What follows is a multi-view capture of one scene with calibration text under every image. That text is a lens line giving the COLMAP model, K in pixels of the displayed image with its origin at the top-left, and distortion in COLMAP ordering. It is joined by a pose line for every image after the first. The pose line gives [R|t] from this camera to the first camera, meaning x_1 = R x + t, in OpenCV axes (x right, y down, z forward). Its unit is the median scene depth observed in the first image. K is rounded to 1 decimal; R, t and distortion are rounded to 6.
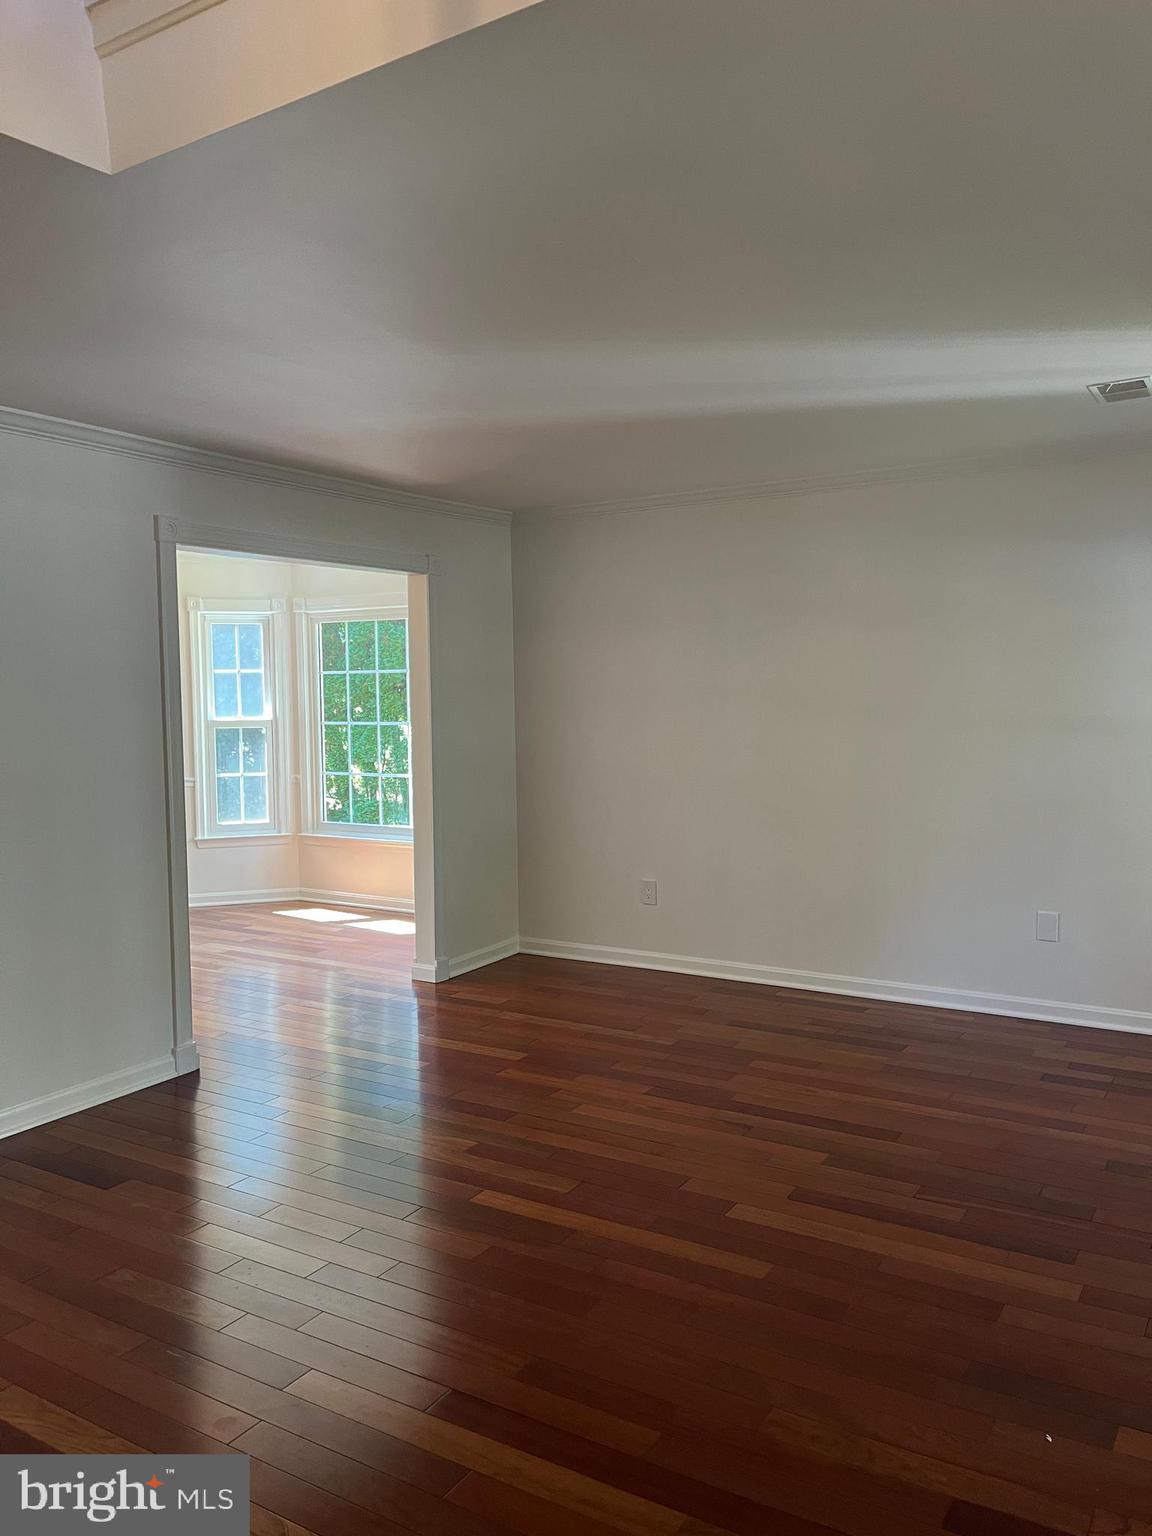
lens RADIAL K [[1153.4, 0, 580.3], [0, 1153.4, 767.5], [0, 0, 1]] dist [0.056062, -0.061411]
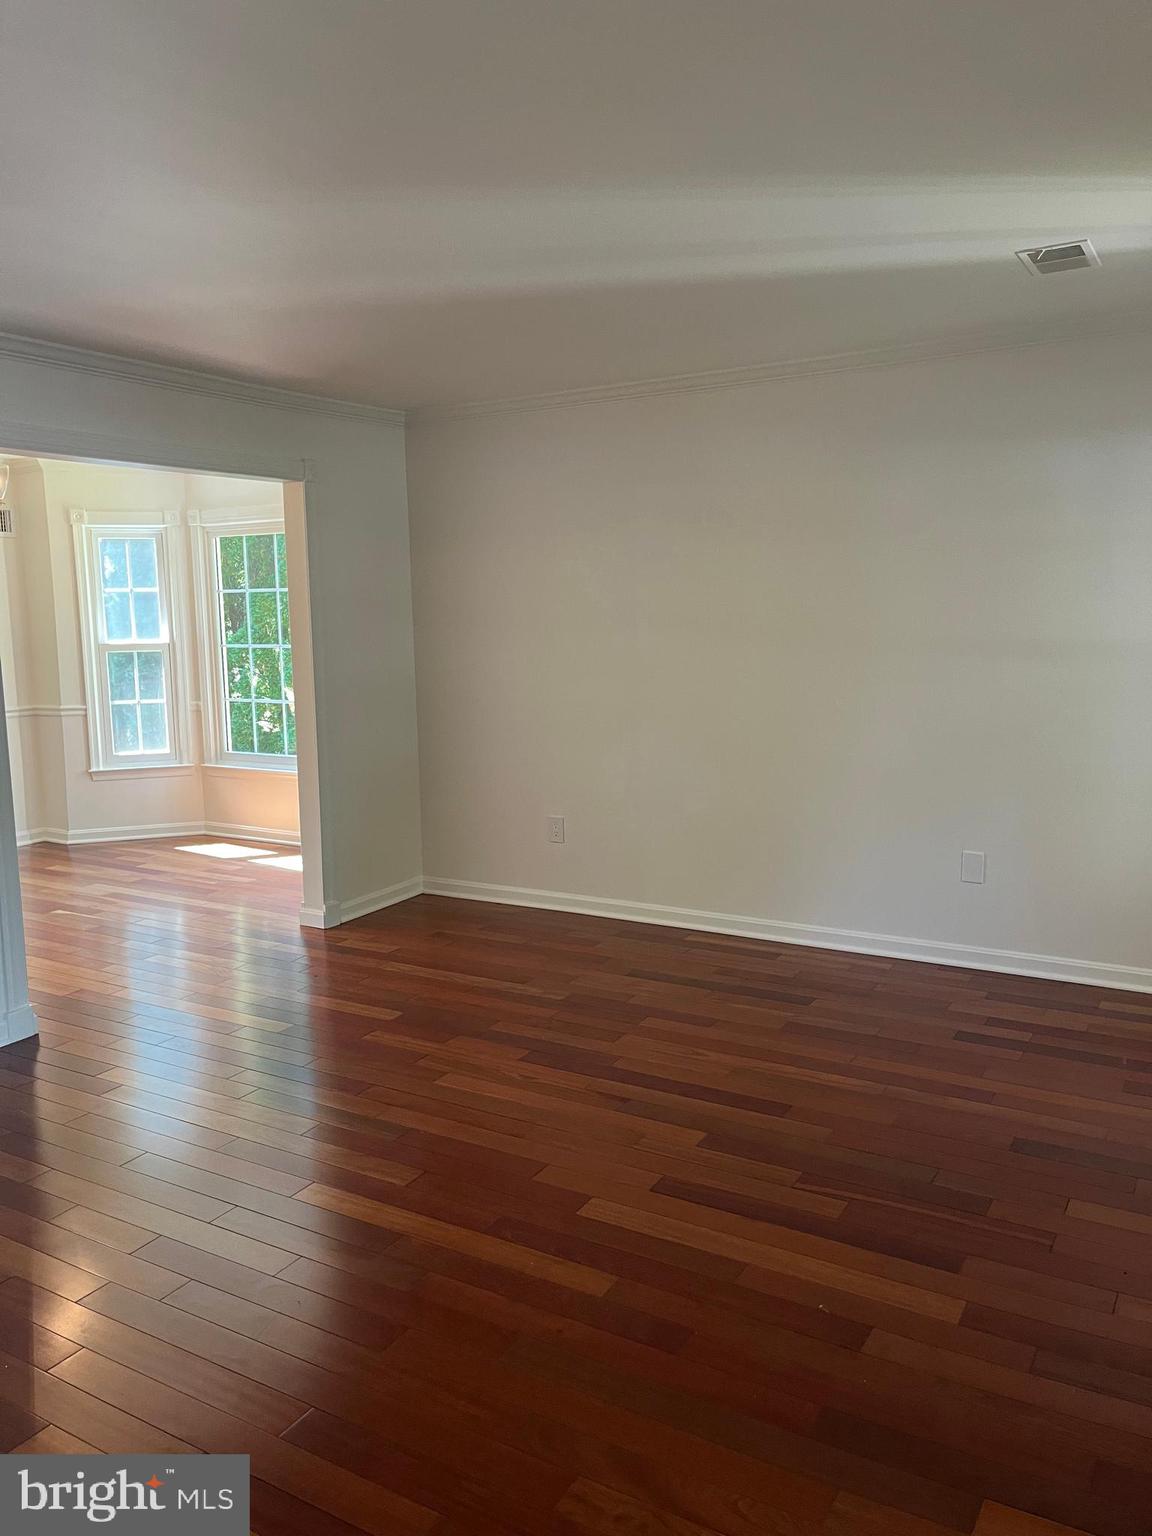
lens RADIAL K [[1153.4, 0, 572.5], [0, 1153.4, 761.1], [0, 0, 1]] dist [0.056062, -0.061411]
pose [[0.999892, -0.008581, 0.011893, 0.066668], [0.007763, 0.997710, 0.067187, -0.009000], [-0.012442, -0.067087, 0.997670, 0.084412]]
